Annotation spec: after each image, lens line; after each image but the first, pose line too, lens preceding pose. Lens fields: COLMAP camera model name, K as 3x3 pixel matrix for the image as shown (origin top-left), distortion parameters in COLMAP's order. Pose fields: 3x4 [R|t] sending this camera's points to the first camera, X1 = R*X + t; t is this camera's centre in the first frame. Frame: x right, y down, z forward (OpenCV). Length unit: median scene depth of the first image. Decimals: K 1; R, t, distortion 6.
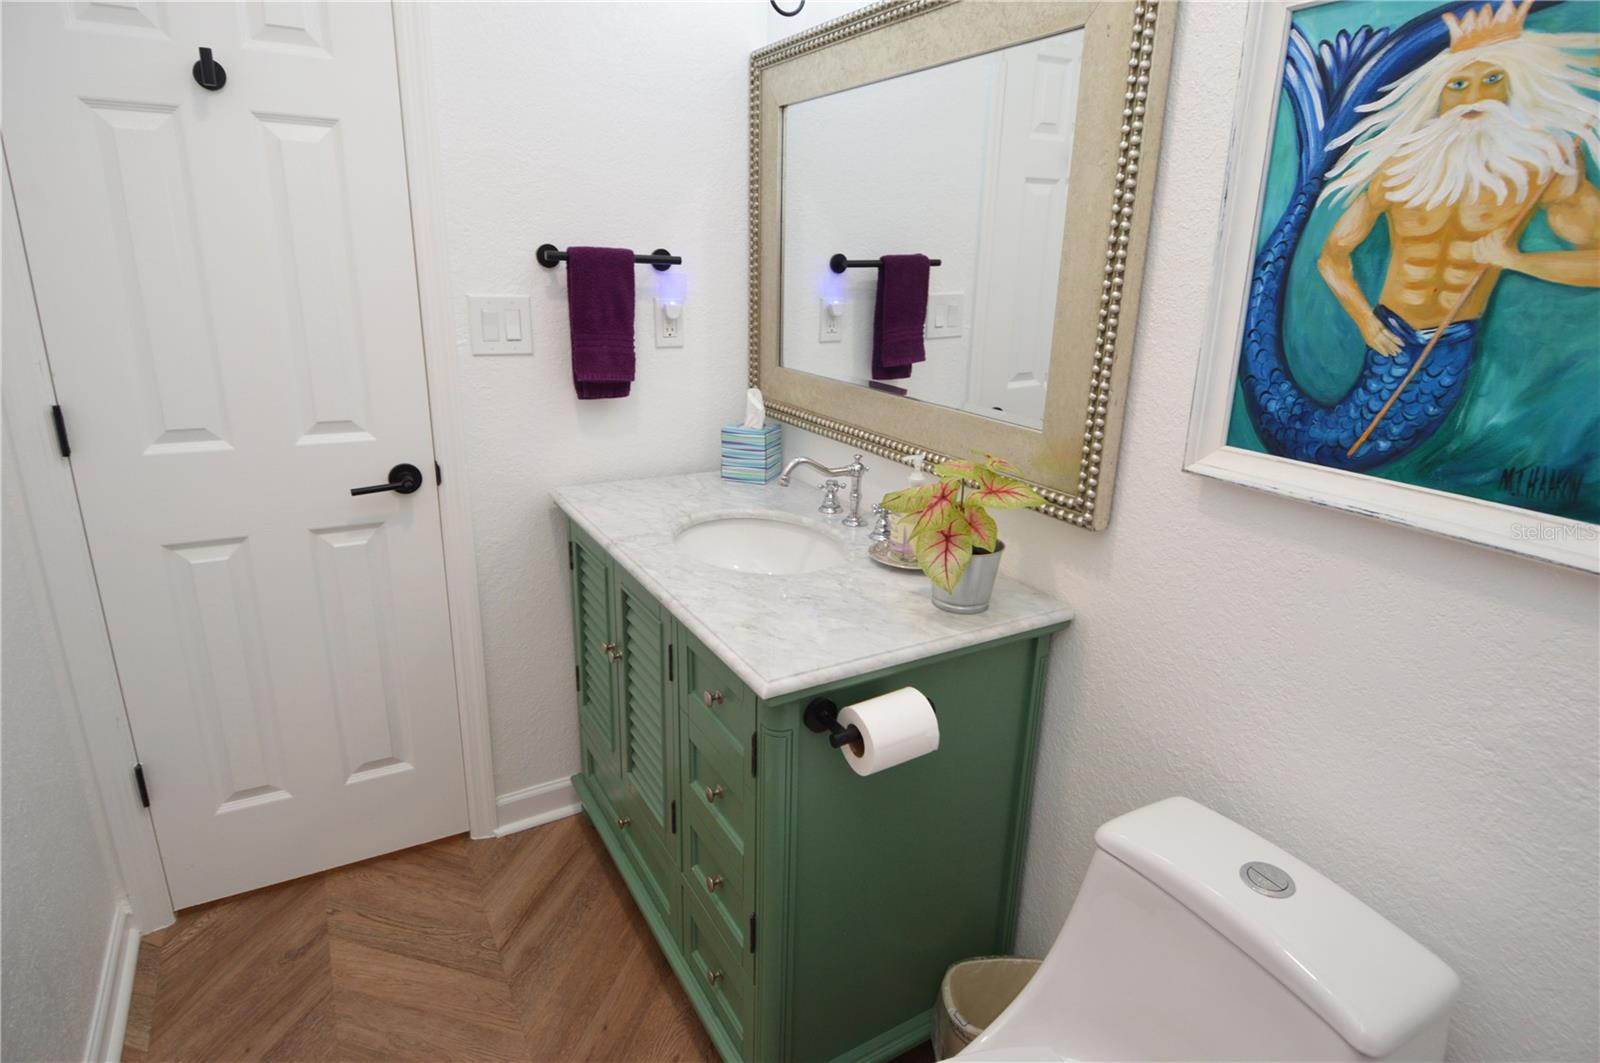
lens RADIAL K [[857.7, 0, 800.2], [0, 857.7, 525.2], [0, 0, 1]] dist [0.013960, -0.022477]
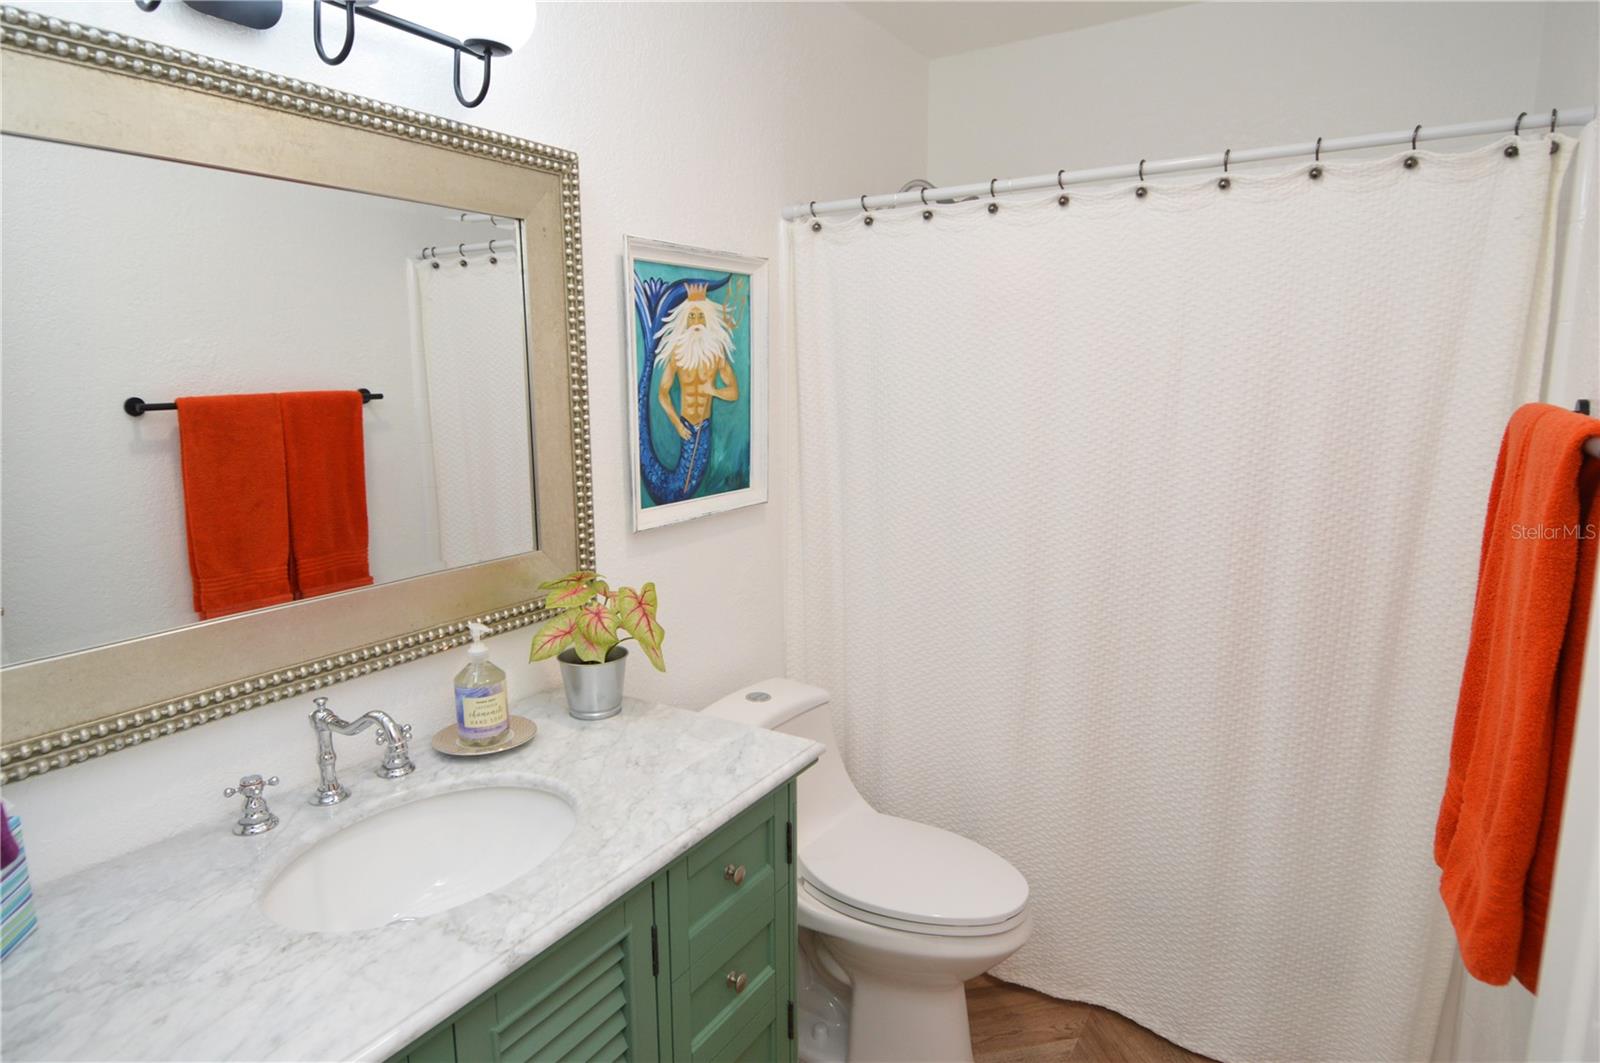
lens RADIAL K [[868.1, 0, 804.2], [0, 868.1, 527.7], [0, 0, 1]] dist [0.020465, -0.026406]
pose [[-0.463939, -0.176145, 0.868178, -1.267541], [0.261439, 0.909156, 0.324167, -0.607333], [-0.846410, 0.377370, -0.375742, 1.632670]]
